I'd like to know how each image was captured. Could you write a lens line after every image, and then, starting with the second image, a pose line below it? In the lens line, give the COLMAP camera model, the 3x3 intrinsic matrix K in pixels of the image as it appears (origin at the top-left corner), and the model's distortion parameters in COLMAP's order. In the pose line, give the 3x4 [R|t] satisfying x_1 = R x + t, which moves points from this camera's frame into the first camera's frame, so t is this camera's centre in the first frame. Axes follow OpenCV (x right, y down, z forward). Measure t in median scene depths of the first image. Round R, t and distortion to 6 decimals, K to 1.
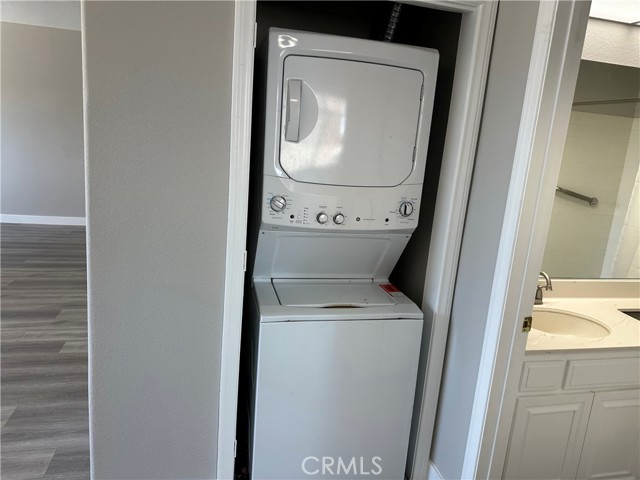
lens RADIAL K [[450.3, 0, 321.4], [0, 450.3, 237.4], [0, 0, 1]] dist [0.093252, -0.130375]
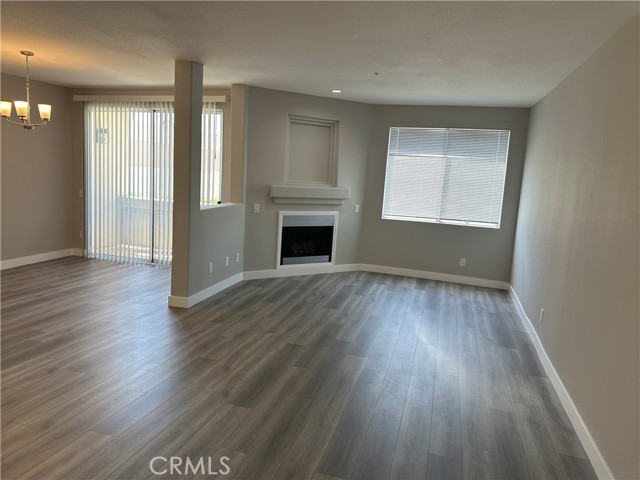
lens RADIAL K [[446.3, 0, 320.0], [0, 446.3, 232.6], [0, 0, 1]] dist [0.132083, -0.165505]
pose [[-0.487998, 0.000293, -0.872844, 0.028483], [-0.274349, 0.949267, 0.153704, -0.369001], [0.828607, 0.314471, -0.463160, 1.602993]]
